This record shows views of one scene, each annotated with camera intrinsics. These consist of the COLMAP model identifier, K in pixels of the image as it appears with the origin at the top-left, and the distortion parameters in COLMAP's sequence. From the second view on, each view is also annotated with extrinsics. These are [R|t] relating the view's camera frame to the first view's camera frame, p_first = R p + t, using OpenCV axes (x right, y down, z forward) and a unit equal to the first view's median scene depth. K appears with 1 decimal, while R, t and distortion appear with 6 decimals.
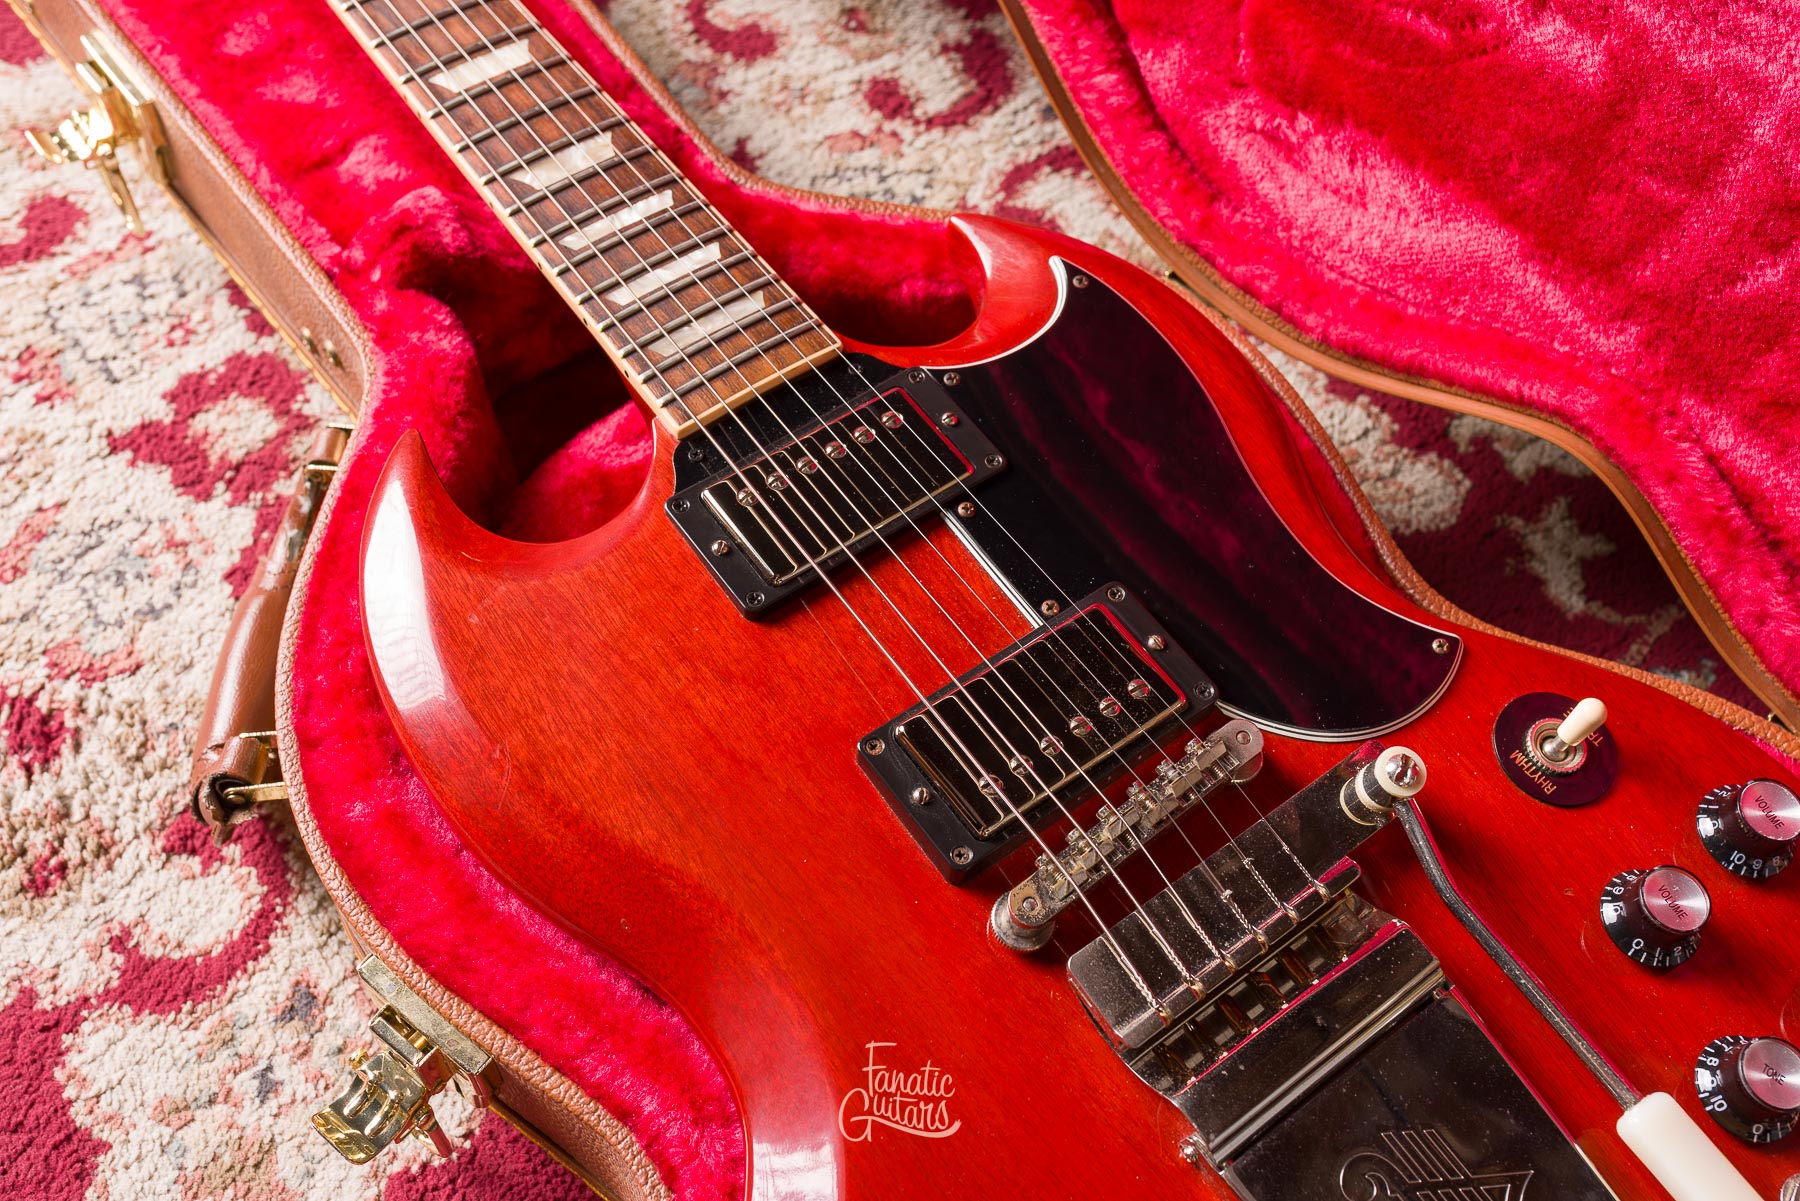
lens RADIAL K [[1764.6, 0, 899.6], [0, 1764.6, 604.7], [0, 0, 1]] dist [-0.004014, 0.009781]
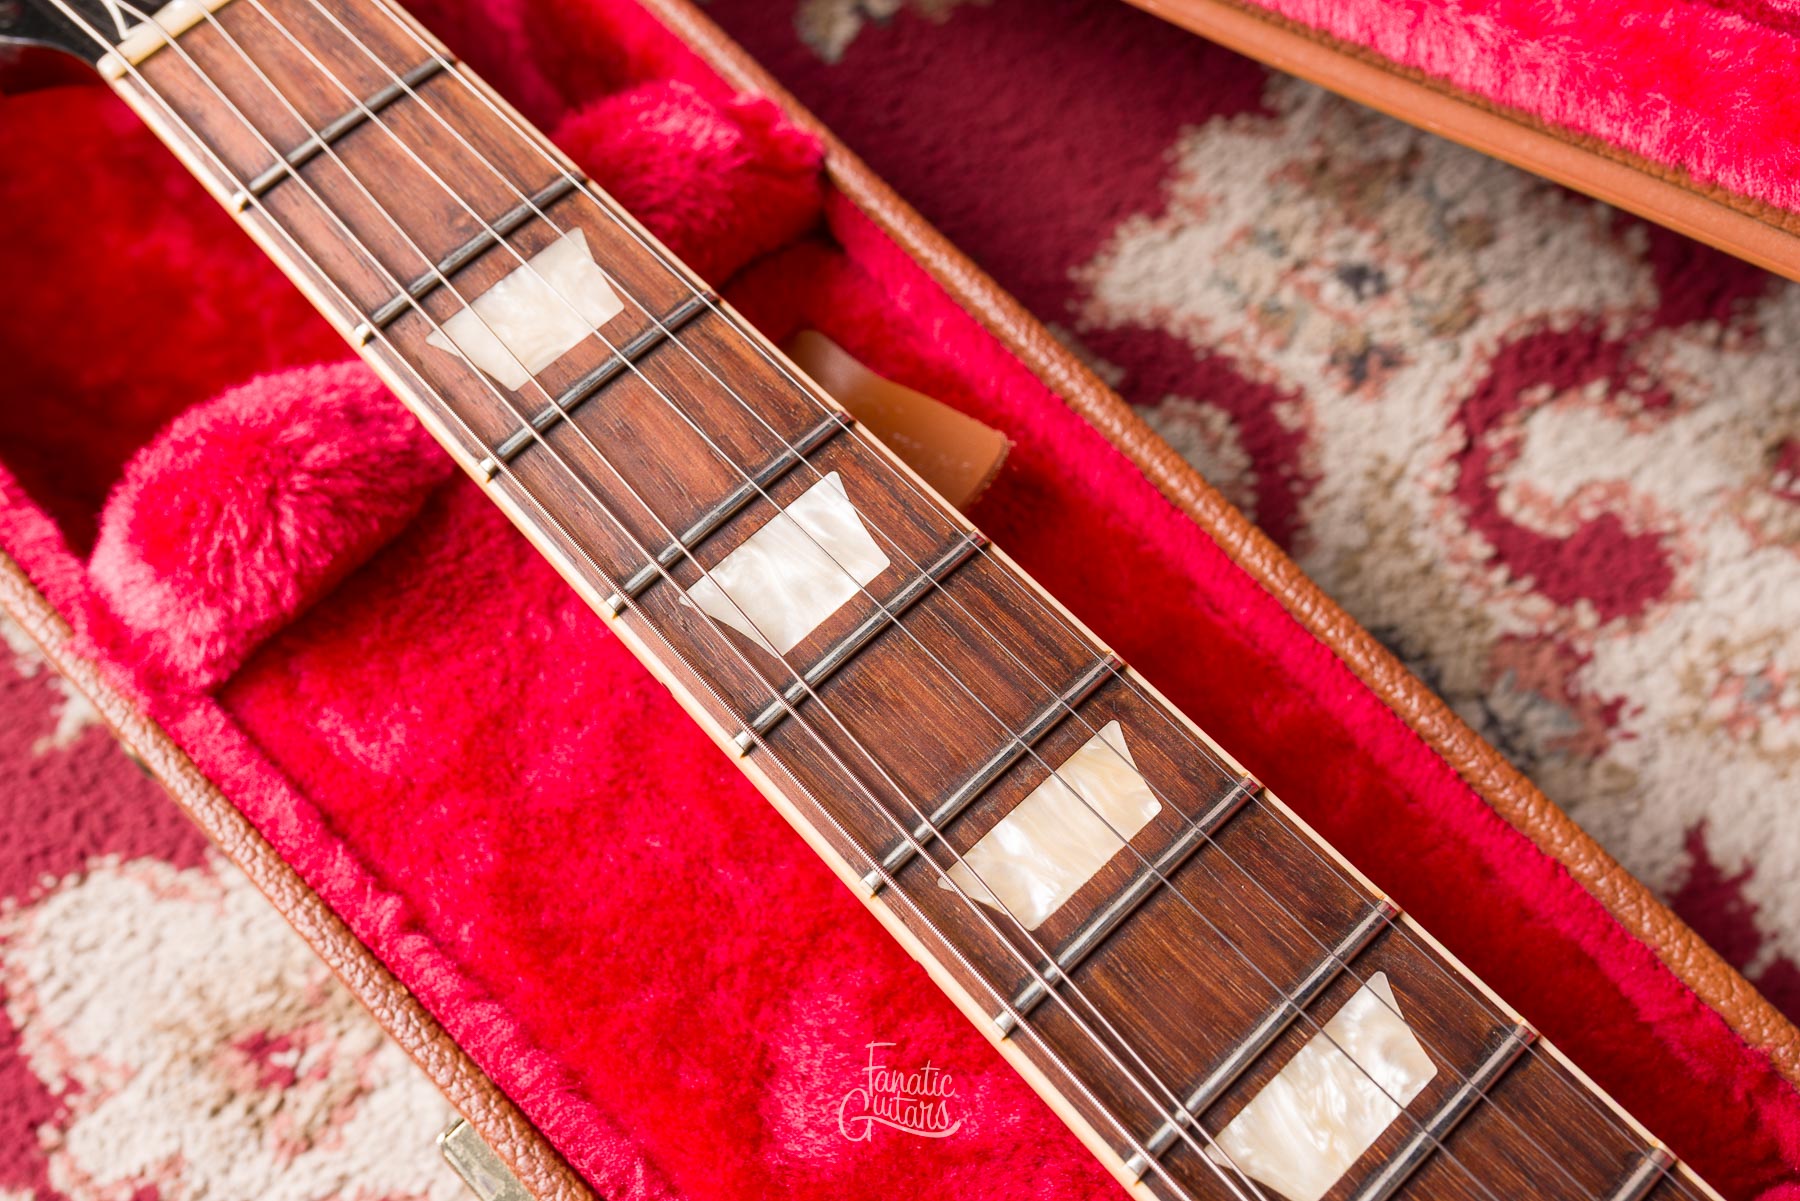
lens RADIAL K [[1827.9, 0, 900.6], [0, 1827.9, 602.1], [0, 0, 1]] dist [0.010415, -0.009447]
pose [[0.989938, -0.137609, -0.032951, -0.364983], [0.140840, 0.980690, 0.135687, -0.555270], [0.013643, -0.138962, 0.990204, 0.666887]]
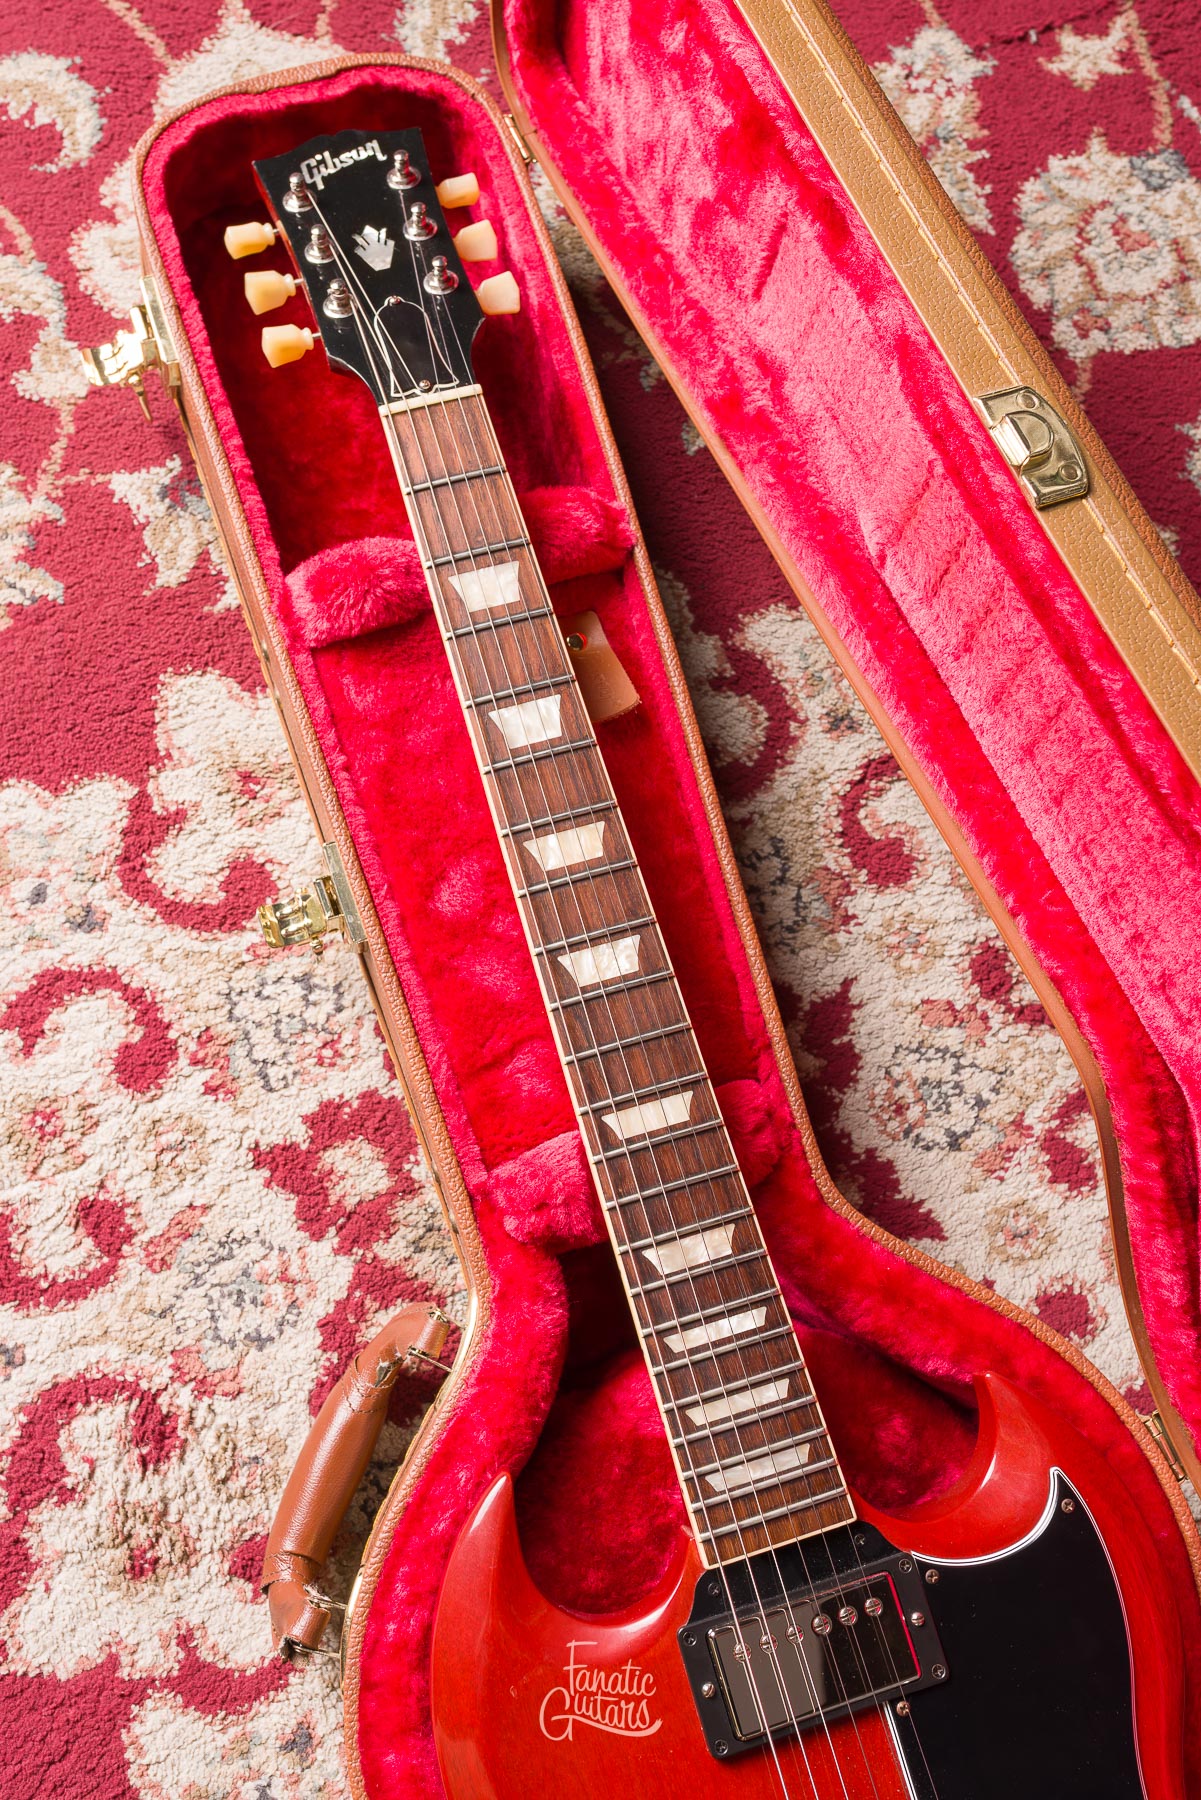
lens RADIAL K [[1837.2, 0, 562.8], [0, 1837.2, 850.4], [0, 0, 1]] dist [-0.000162, -0.003623]
pose [[0.940120, 0.332495, -0.074979, -0.257773], [-0.299521, 0.910892, 0.283835, -0.793656], [0.162671, -0.244381, 0.955937, -0.123198]]
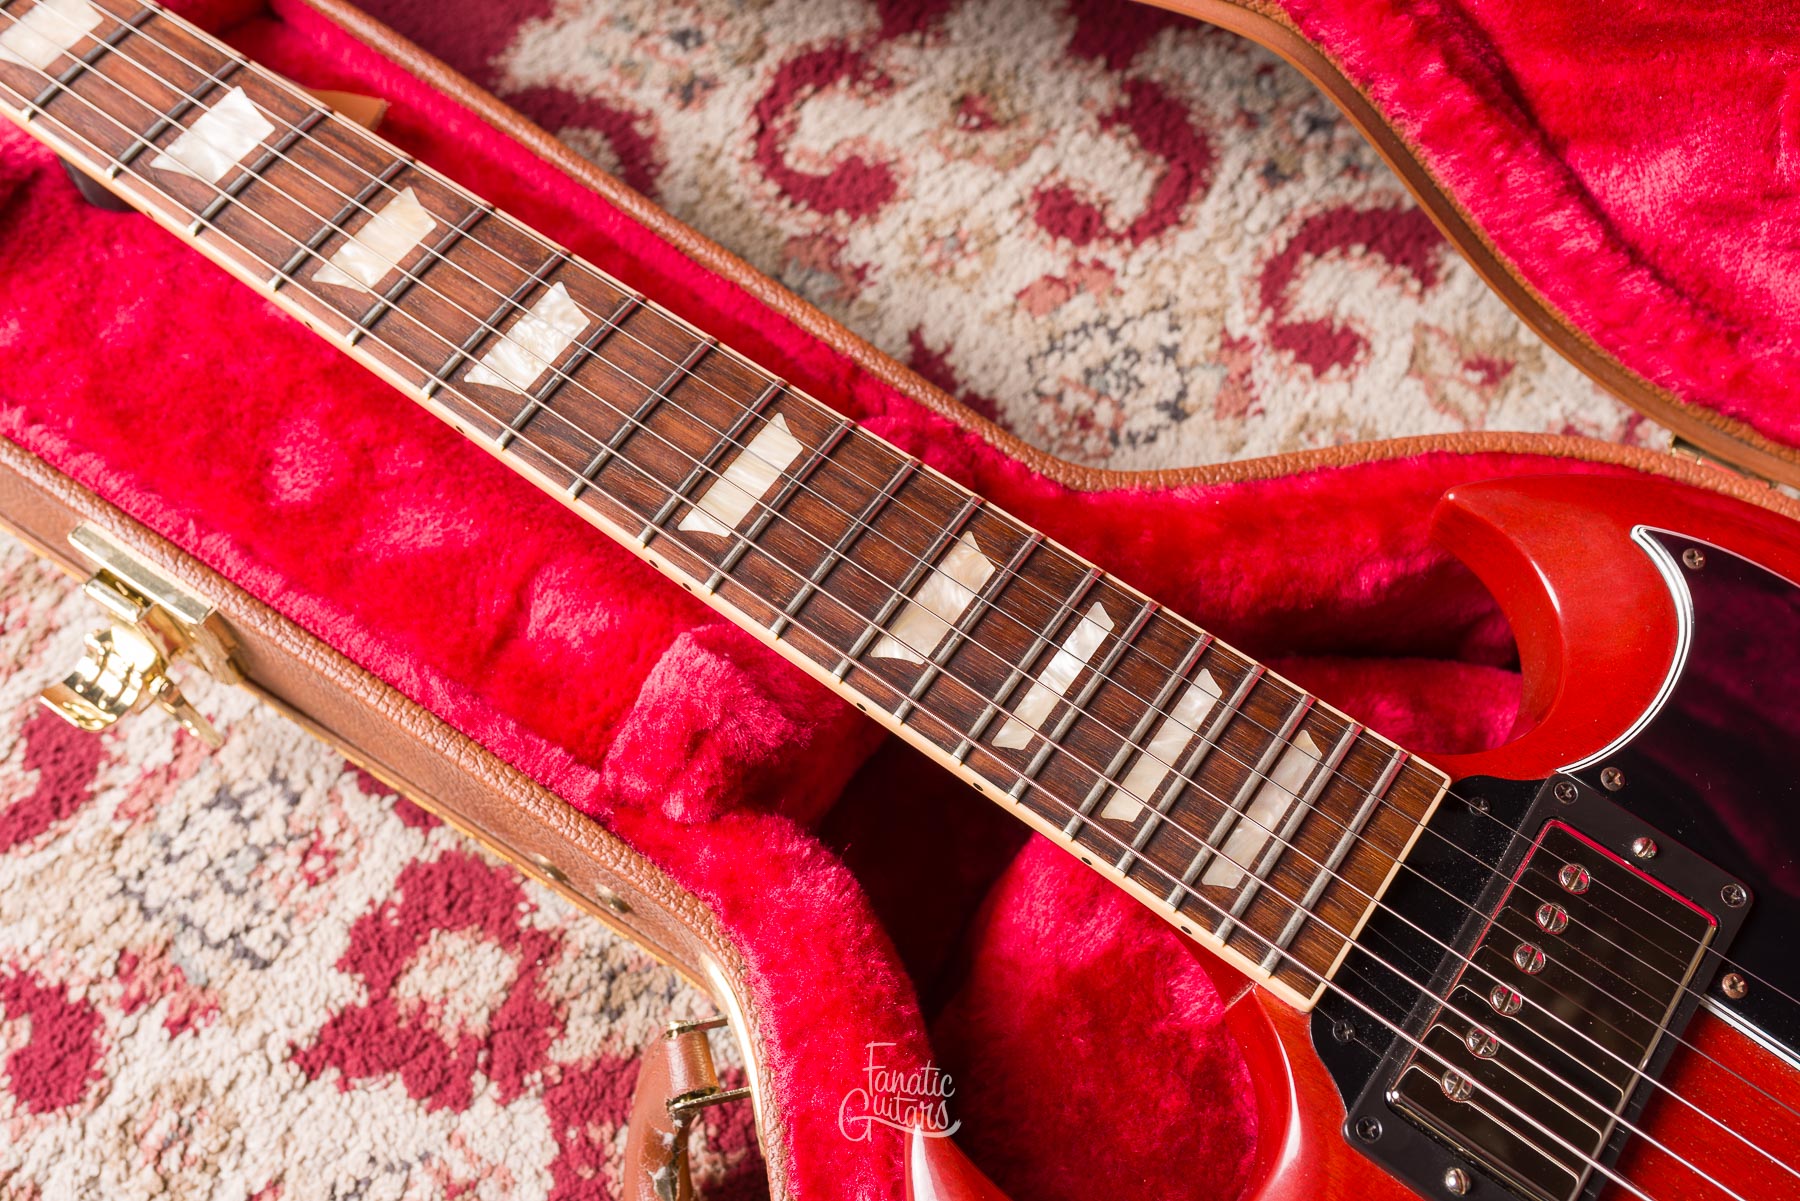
lens RADIAL K [[1780.5, 0, 900.0], [0, 1780.5, 603.7], [0, 0, 1]] dist [0.005074, -0.006449]
pose [[0.950810, -0.299297, 0.079888, -0.248582], [0.287696, 0.948789, 0.130502, -0.333386], [-0.114855, -0.101099, 0.988224, 0.315005]]
